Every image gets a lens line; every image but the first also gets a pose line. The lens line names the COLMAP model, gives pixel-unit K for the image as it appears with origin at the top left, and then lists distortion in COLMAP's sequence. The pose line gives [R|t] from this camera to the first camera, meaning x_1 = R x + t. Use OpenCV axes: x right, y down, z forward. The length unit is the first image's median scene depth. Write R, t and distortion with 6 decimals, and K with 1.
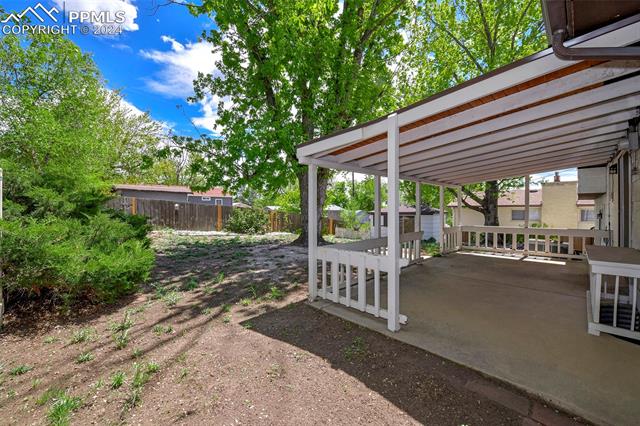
lens RADIAL K [[265.1, 0, 320.7], [0, 265.1, 216.5], [0, 0, 1]] dist [-0.000290, -0.000585]
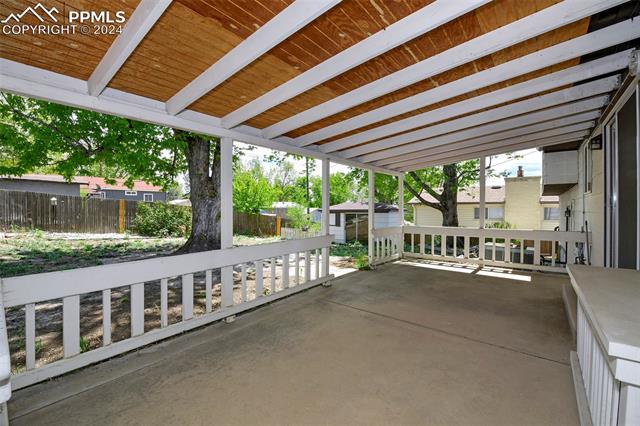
lens RADIAL K [[265.1, 0, 330.4], [0, 265.1, 217.6], [0, 0, 1]] dist [-0.000290, -0.000585]
pose [[0.994324, 0.000610, 0.106390, 0.175994], [-0.001212, 0.999984, 0.005596, 0.005189], [-0.106385, -0.005693, 0.994309, 0.196163]]
